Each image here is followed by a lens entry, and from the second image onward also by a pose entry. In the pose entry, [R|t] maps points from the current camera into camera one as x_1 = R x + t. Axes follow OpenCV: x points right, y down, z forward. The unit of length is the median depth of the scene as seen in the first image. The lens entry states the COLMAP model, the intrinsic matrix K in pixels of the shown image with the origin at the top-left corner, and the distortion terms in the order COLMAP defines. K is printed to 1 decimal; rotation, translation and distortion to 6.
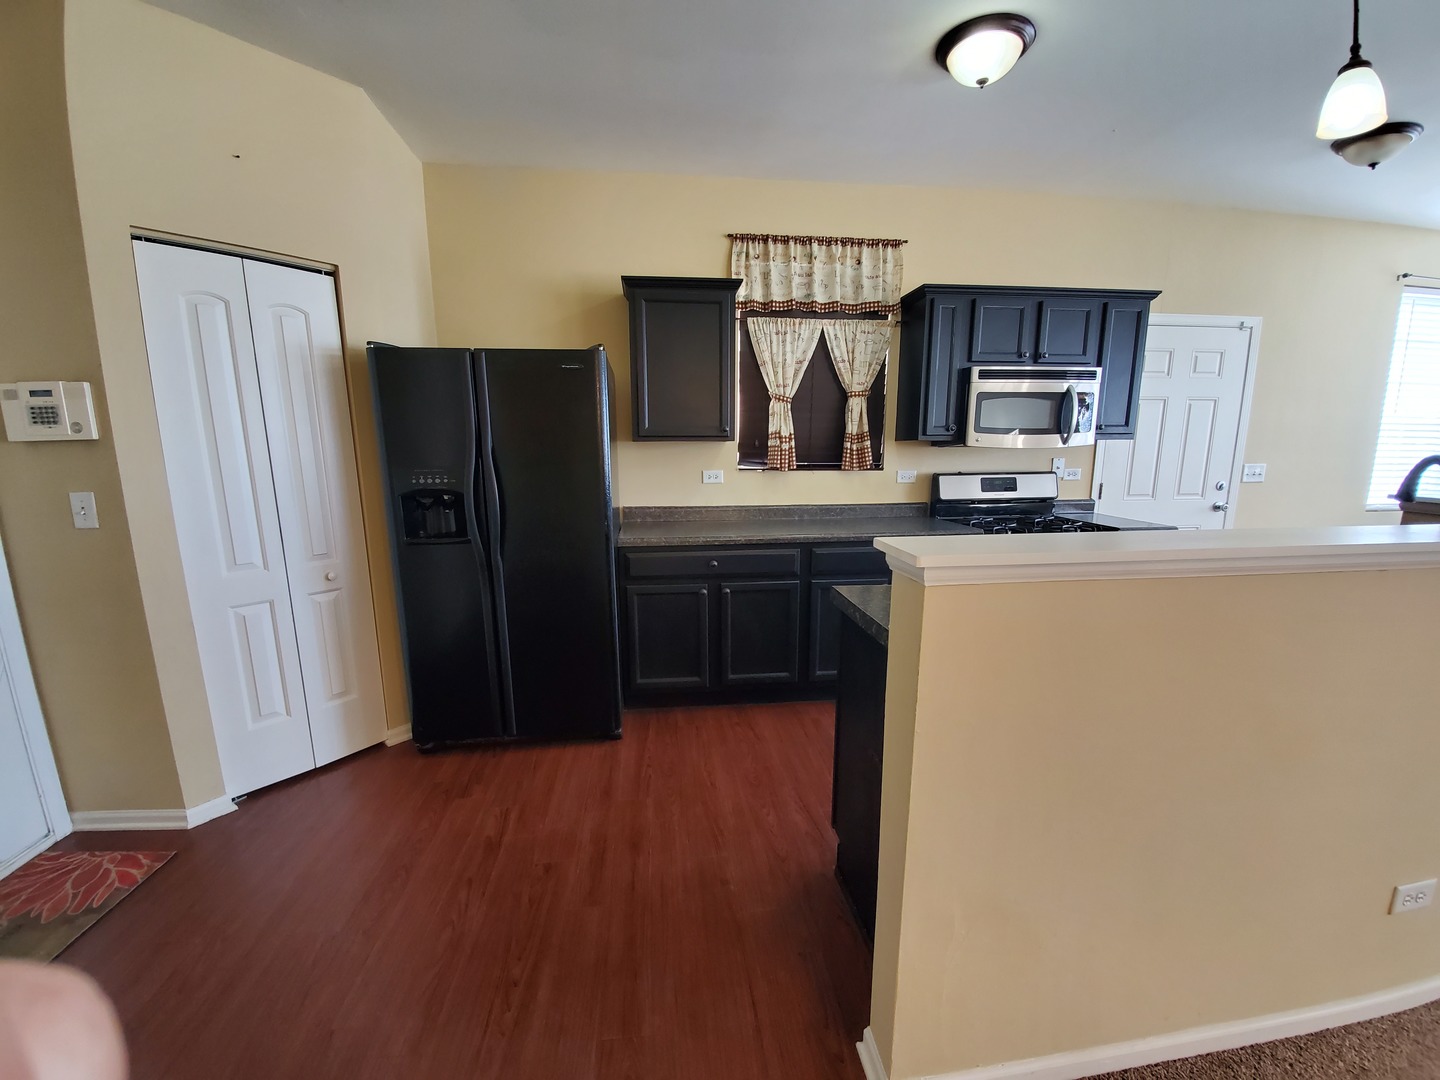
lens RADIAL K [[570.8, 0, 717.6], [0, 570.8, 553.0], [0, 0, 1]] dist [0.011468, -0.016826]
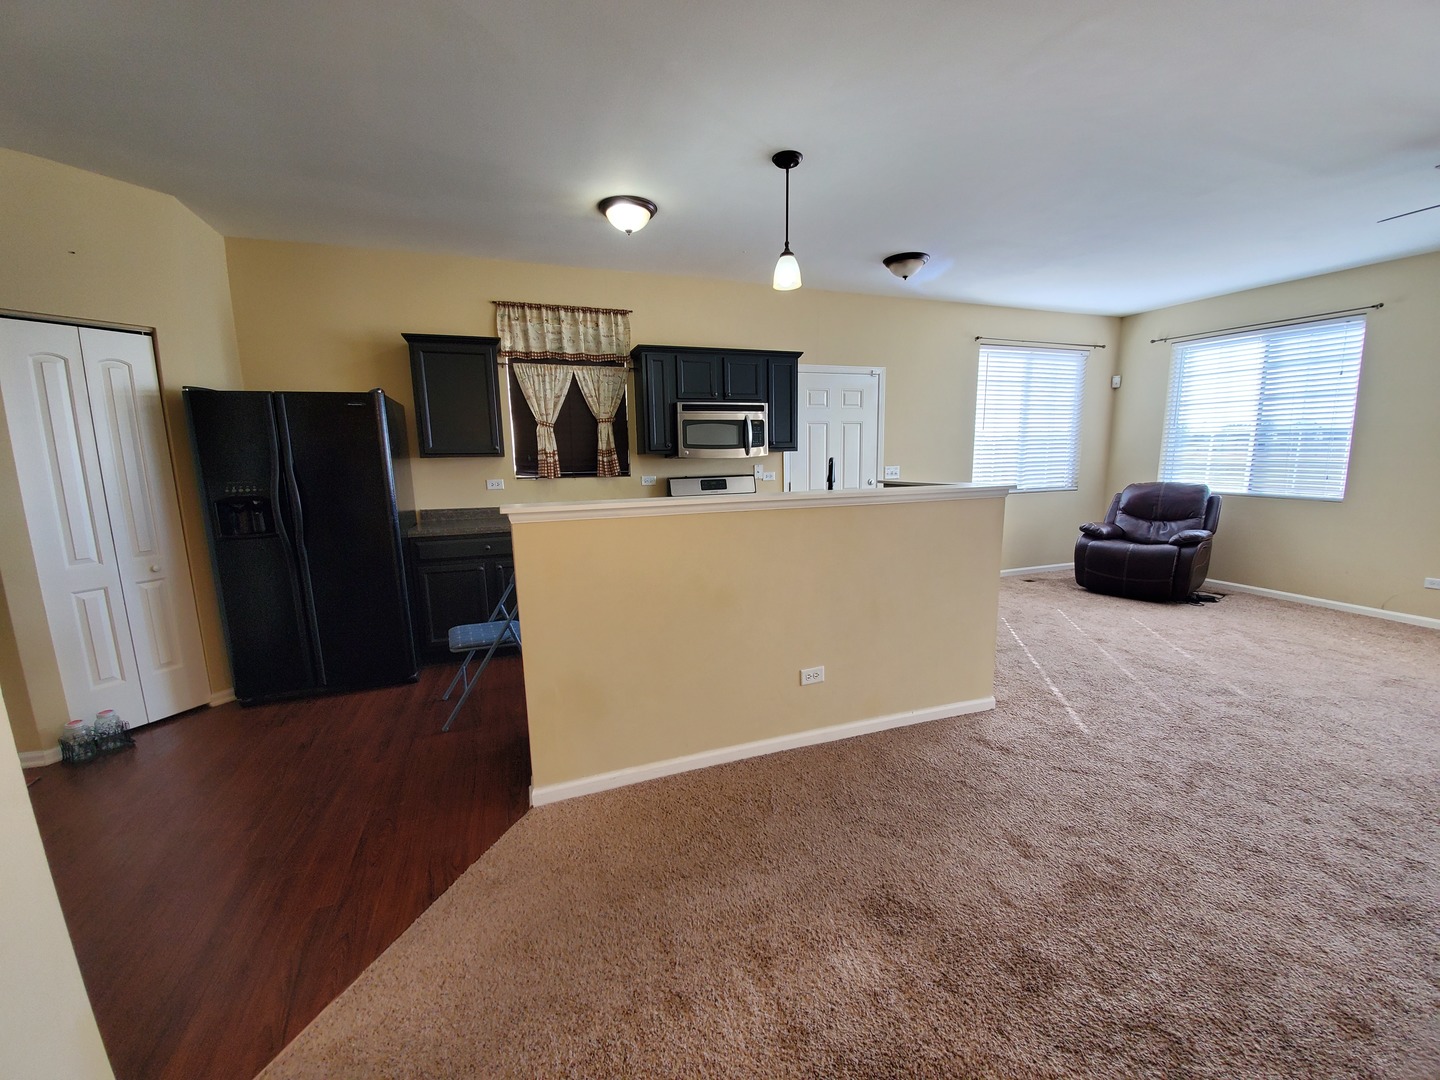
lens RADIAL K [[570.8, 0, 717.6], [0, 570.8, 553.0], [0, 0, 1]] dist [0.011468, -0.016826]
pose [[0.971772, -0.052956, 0.229901, 0.186346], [0.057995, 0.998201, -0.015213, 0.074427], [-0.228682, 0.028117, 0.973095, -0.386467]]
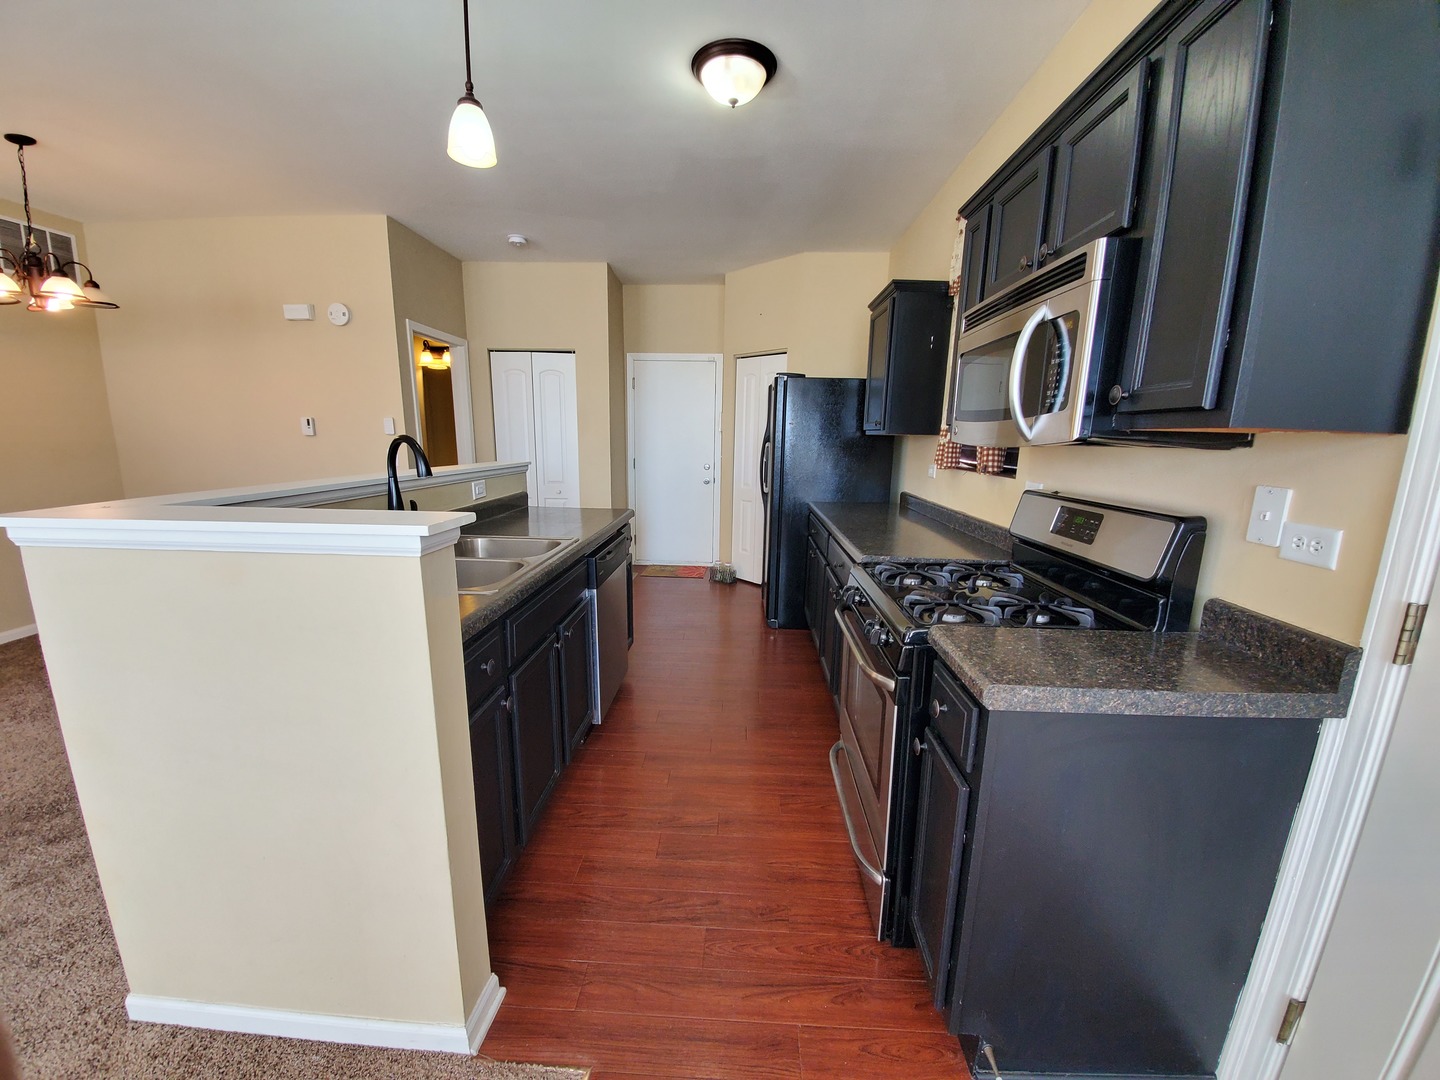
lens RADIAL K [[570.8, 0, 717.6], [0, 570.8, 553.0], [0, 0, 1]] dist [0.011468, -0.016826]
pose [[-0.154927, 0.200341, -0.967399, 1.101152], [-0.199581, 0.952685, 0.229256, -0.159656], [0.967556, 0.228592, -0.107613, 0.830023]]
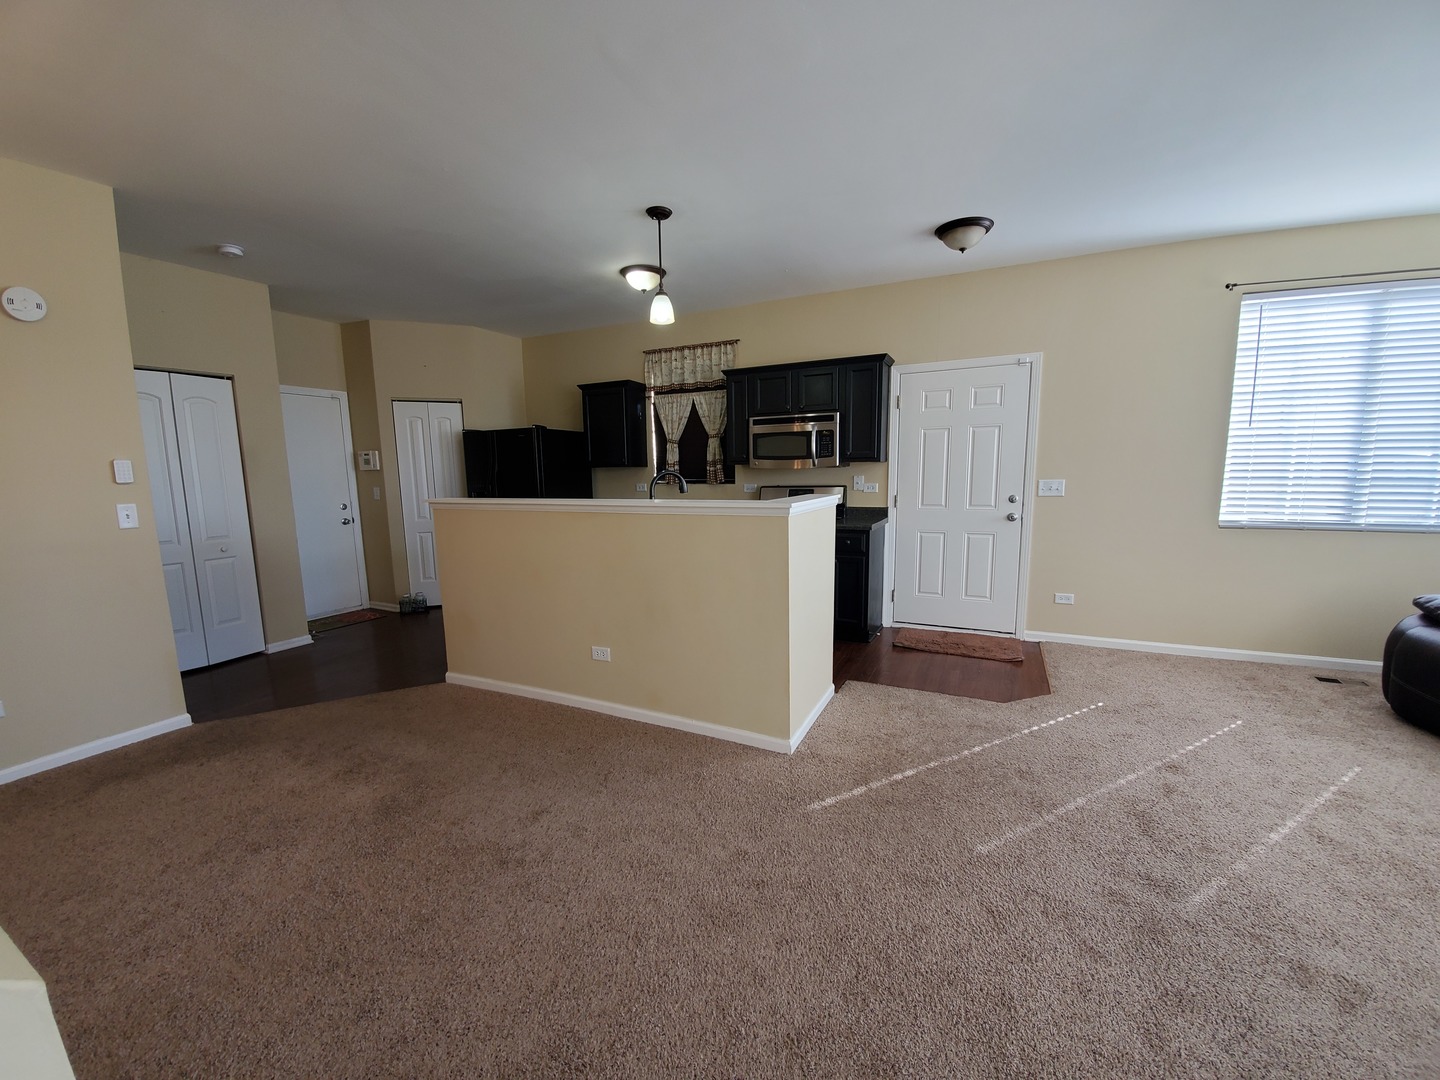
lens RADIAL K [[570.8, 0, 717.6], [0, 570.8, 553.0], [0, 0, 1]] dist [0.011468, -0.016826]
pose [[0.845857, 0.067862, -0.529075, 1.177819], [-0.086755, 0.996170, -0.010926, 0.066837], [0.526307, 0.055142, 0.848505, -0.347466]]
